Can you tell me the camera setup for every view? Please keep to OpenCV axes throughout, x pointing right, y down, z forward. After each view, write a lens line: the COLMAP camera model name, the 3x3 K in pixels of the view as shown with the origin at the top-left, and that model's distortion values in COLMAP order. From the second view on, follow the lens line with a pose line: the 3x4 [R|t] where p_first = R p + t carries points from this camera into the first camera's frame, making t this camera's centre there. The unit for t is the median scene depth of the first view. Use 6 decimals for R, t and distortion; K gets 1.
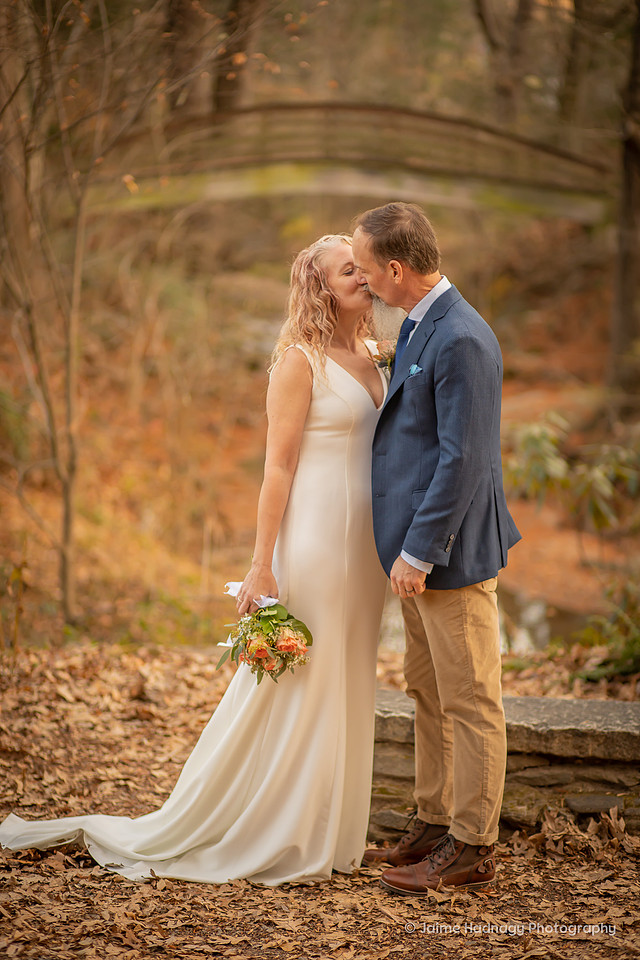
lens RADIAL K [[2313.9, 0, 319.8], [0, 2313.9, 480.1], [0, 0, 1]] dist [-0.134364, 0.000000]
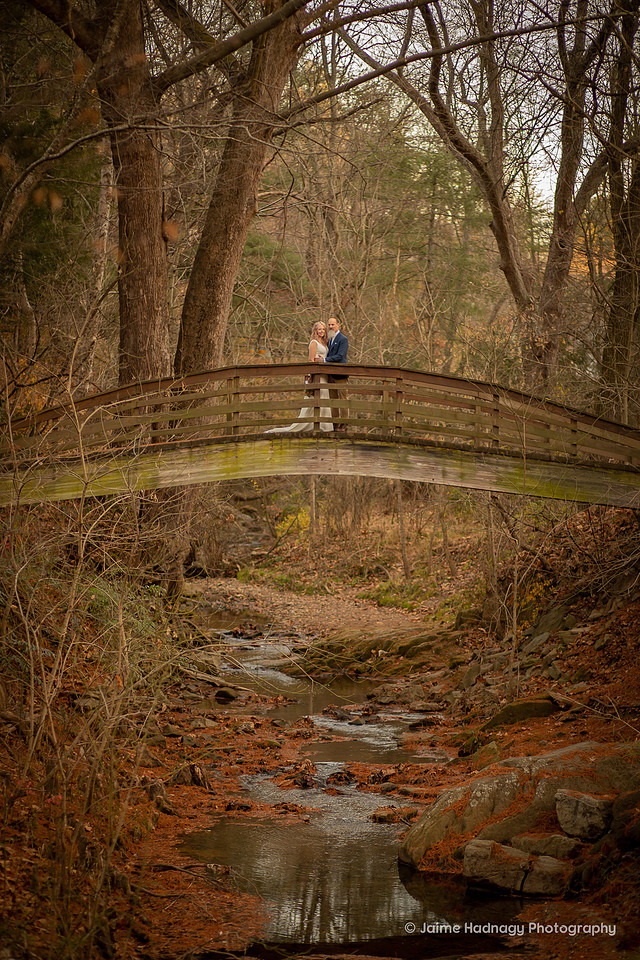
lens RADIAL K [[2313.9, 0, 320.1], [0, 2313.9, 479.8], [0, 0, 1]] dist [-0.134364, 0.000000]
pose [[0.999827, -0.007670, -0.016918, 0.017720], [0.005553, 0.992542, -0.121780, -0.025004], [0.017726, 0.121665, 0.992413, 0.201301]]
